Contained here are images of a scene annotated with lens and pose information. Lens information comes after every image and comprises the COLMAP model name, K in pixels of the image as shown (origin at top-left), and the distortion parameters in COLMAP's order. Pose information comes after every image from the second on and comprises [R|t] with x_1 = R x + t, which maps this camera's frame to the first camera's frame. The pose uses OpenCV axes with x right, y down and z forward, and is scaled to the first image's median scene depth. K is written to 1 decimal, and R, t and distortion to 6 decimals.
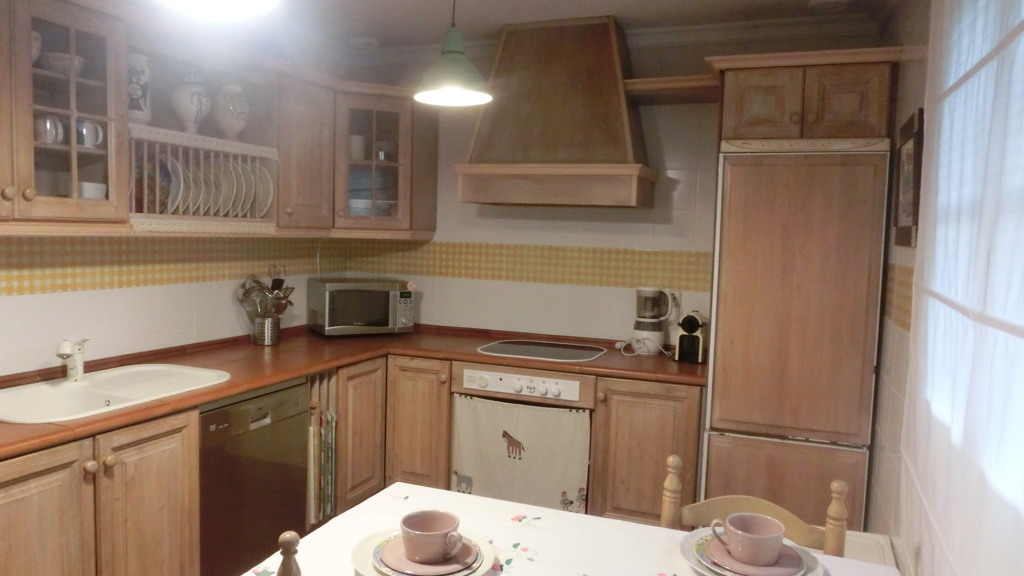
lens RADIAL K [[723.2, 0, 512.0], [0, 723.2, 288.0], [0, 0, 1]] dist [-0.047556, 0.050981]
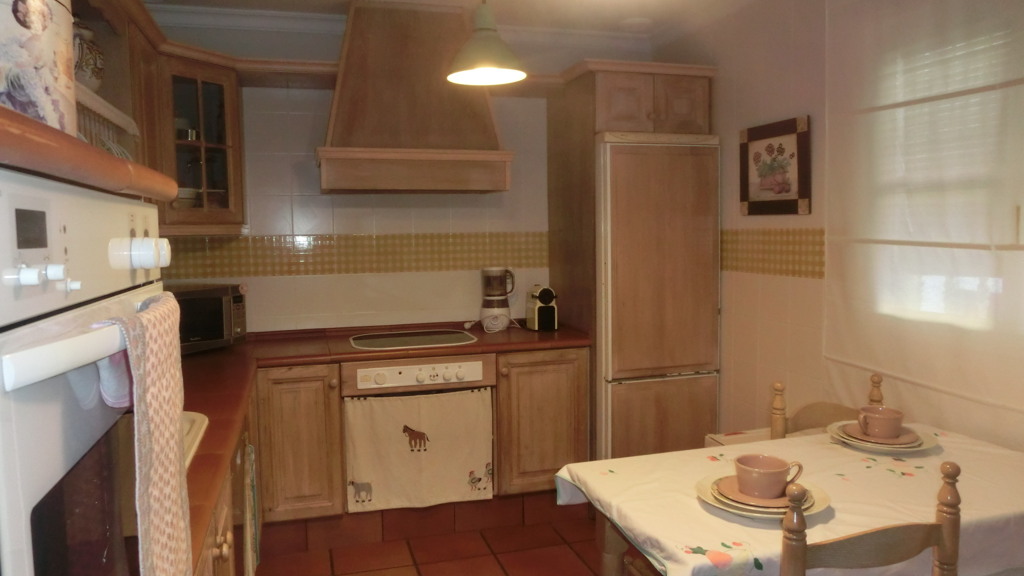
lens RADIAL K [[723.2, 0, 512.0], [0, 723.2, 288.0], [0, 0, 1]] dist [-0.047556, 0.050981]
pose [[0.790347, -0.092947, 0.605568, -0.465129], [0.085978, 0.995470, 0.040580, -0.012359], [-0.606596, 0.019993, 0.794759, 0.142505]]
